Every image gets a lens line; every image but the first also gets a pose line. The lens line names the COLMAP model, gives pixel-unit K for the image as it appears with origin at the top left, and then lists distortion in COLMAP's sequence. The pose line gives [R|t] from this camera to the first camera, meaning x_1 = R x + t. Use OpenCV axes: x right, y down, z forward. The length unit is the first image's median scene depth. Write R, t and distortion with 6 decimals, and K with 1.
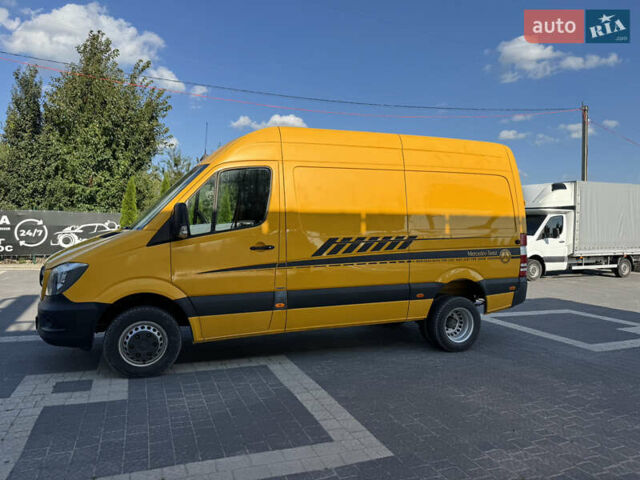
lens RADIAL K [[463.3, 0, 320.0], [0, 463.3, 240.0], [0, 0, 1]] dist [0.022063, -0.050677]
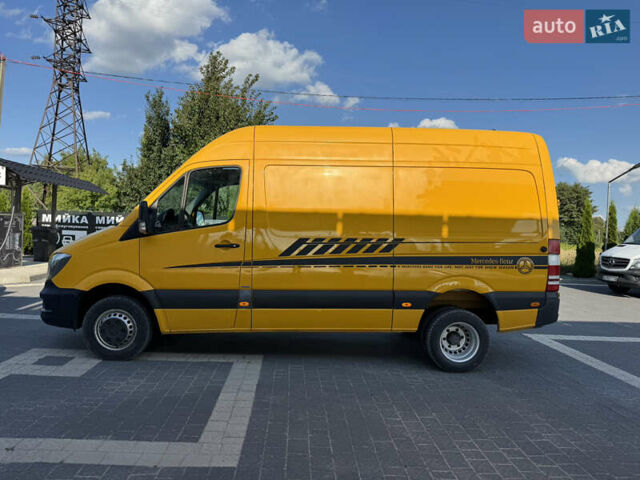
lens RADIAL K [[457.8, 0, 320.0], [0, 457.8, 240.0], [0, 0, 1]] dist [0.019974, -0.052897]
pose [[0.945909, 0.023472, -0.323582, 0.346731], [-0.027110, 0.999610, -0.006739, 0.004684], [0.323297, 0.015146, 0.946176, 0.103880]]
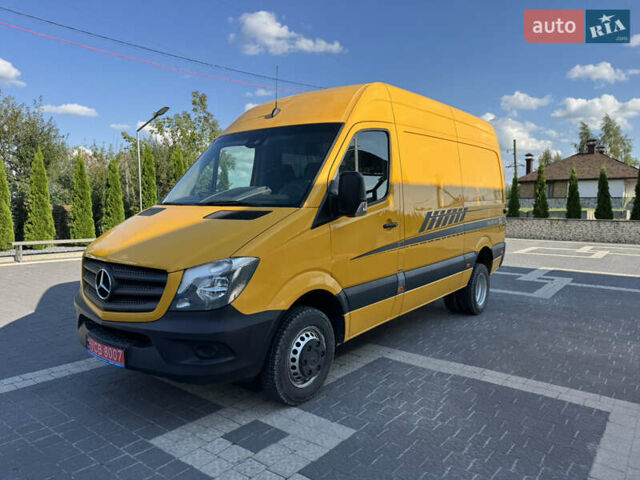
lens RADIAL K [[463.3, 0, 320.0], [0, 463.3, 240.0], [0, 0, 1]] dist [0.022063, -0.050677]
pose [[0.859545, -0.053221, 0.508281, -0.606169], [0.017345, 0.997028, 0.075064, -0.020732], [-0.510765, -0.055705, 0.857914, 0.281887]]
